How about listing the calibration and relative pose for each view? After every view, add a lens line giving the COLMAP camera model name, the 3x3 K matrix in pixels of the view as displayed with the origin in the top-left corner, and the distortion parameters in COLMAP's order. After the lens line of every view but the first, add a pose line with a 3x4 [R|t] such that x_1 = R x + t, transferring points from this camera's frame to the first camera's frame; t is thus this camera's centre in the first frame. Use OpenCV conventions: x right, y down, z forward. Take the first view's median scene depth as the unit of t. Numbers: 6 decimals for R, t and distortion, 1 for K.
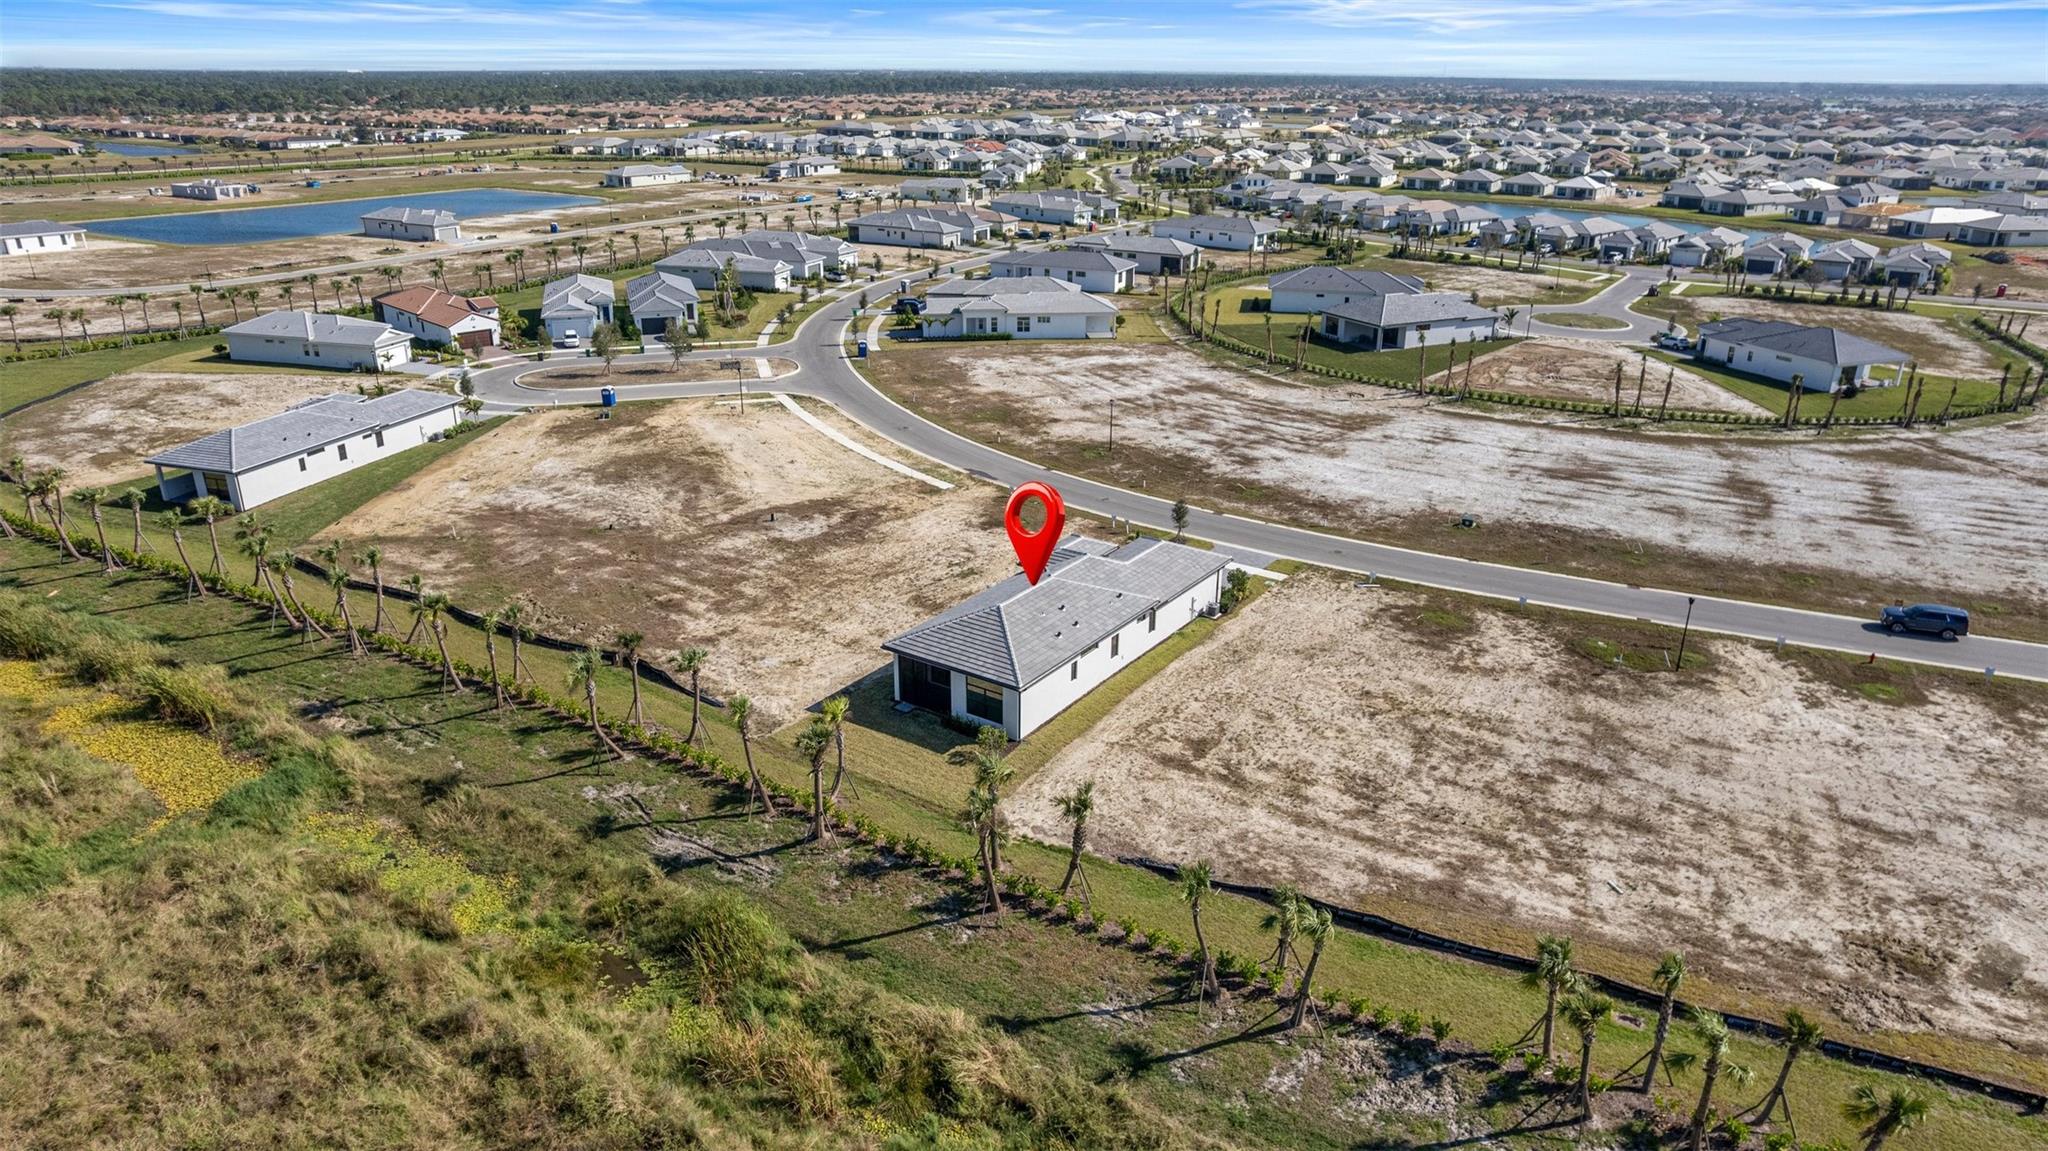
lens RADIAL K [[1296.6, 0, 1028.6], [0, 1296.6, 586.4], [0, 0, 1]] dist [-0.078122, 0.066726]
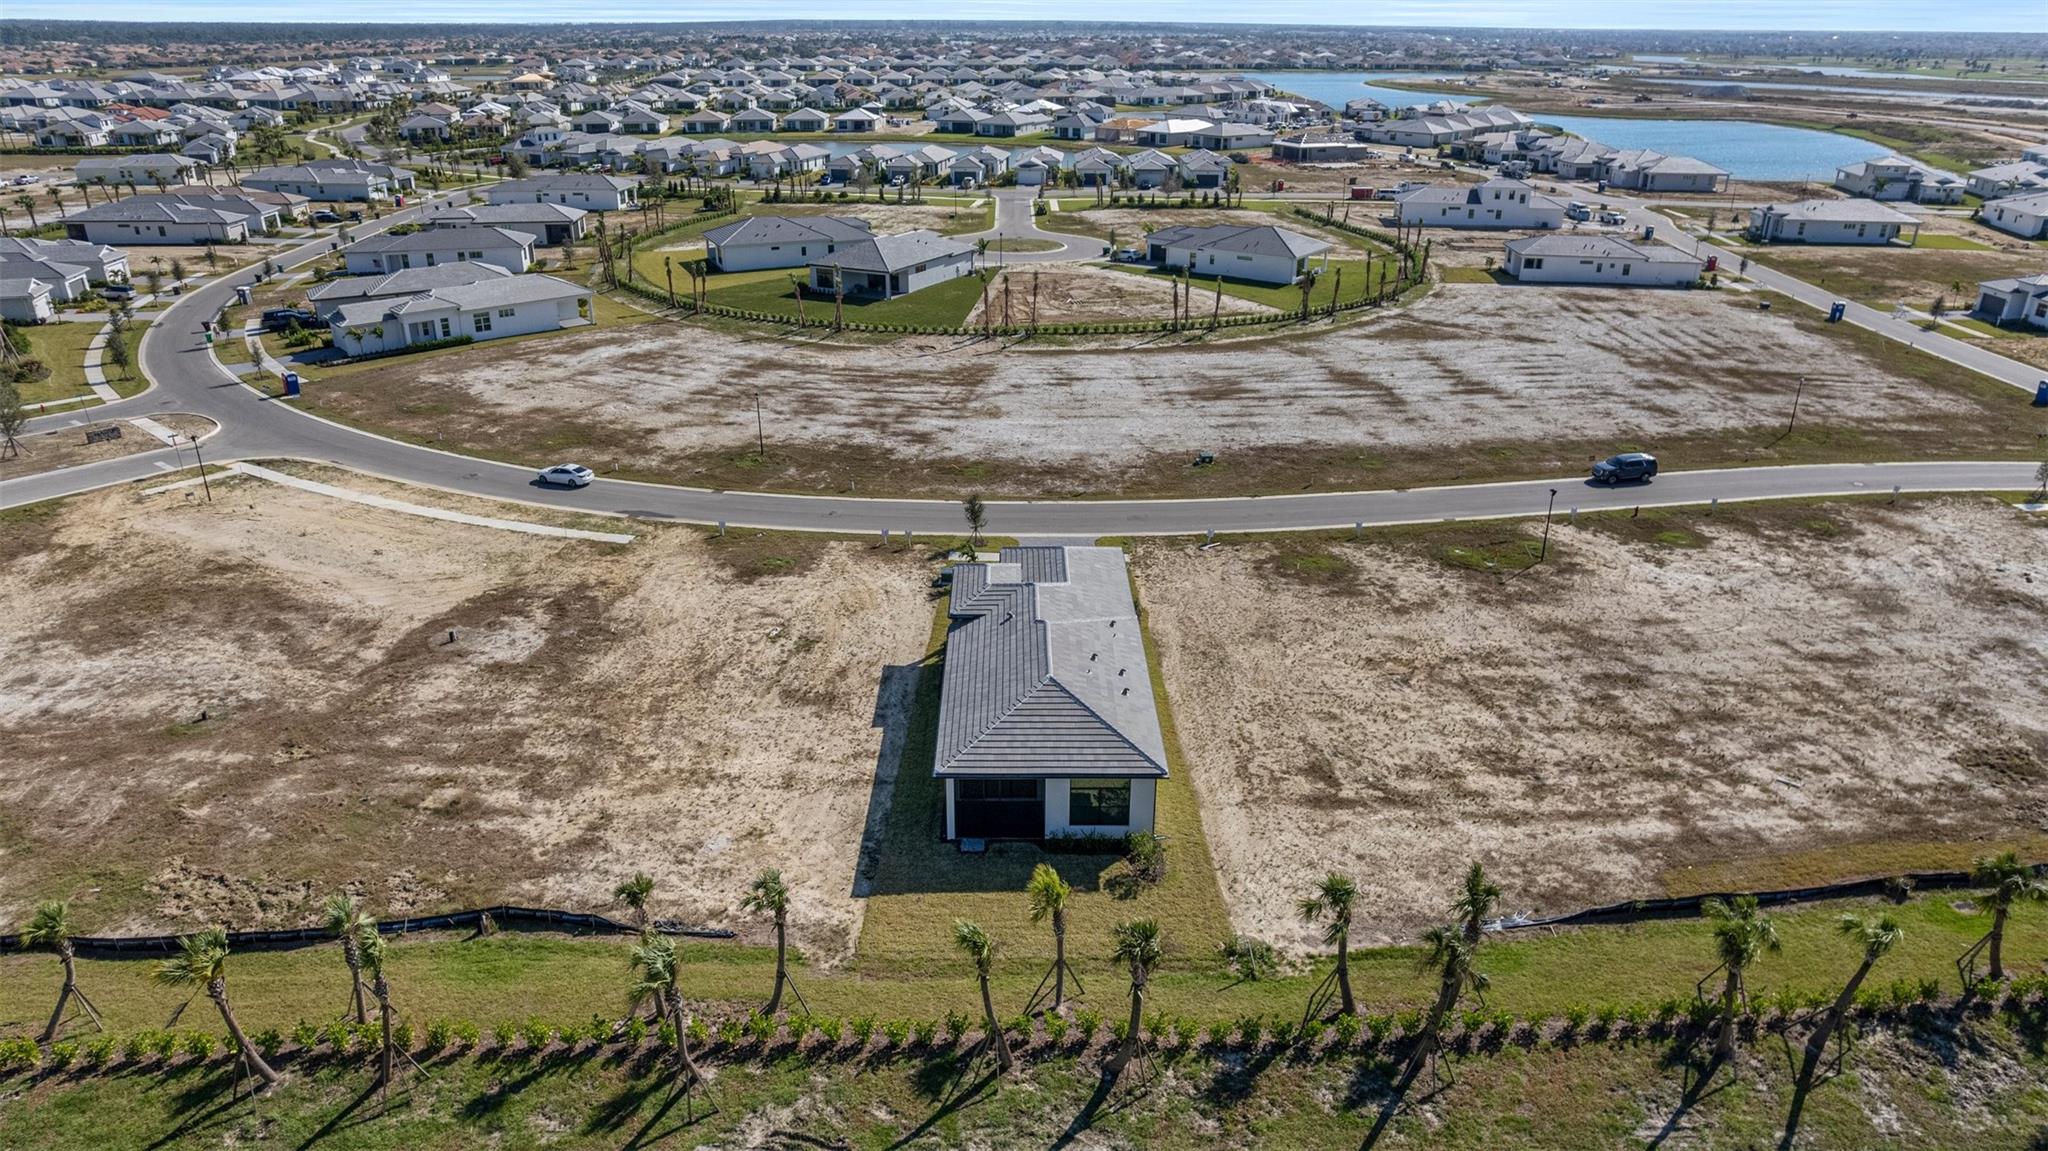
lens RADIAL K [[1296.6, 0, 1028.6], [0, 1296.6, 586.4], [0, 0, 1]] dist [-0.078122, 0.066726]
pose [[0.822438, -0.233339, 0.518796, -0.291117], [0.213954, 0.971919, 0.097962, -0.080094], [-0.527086, 0.030431, 0.849267, 0.250337]]
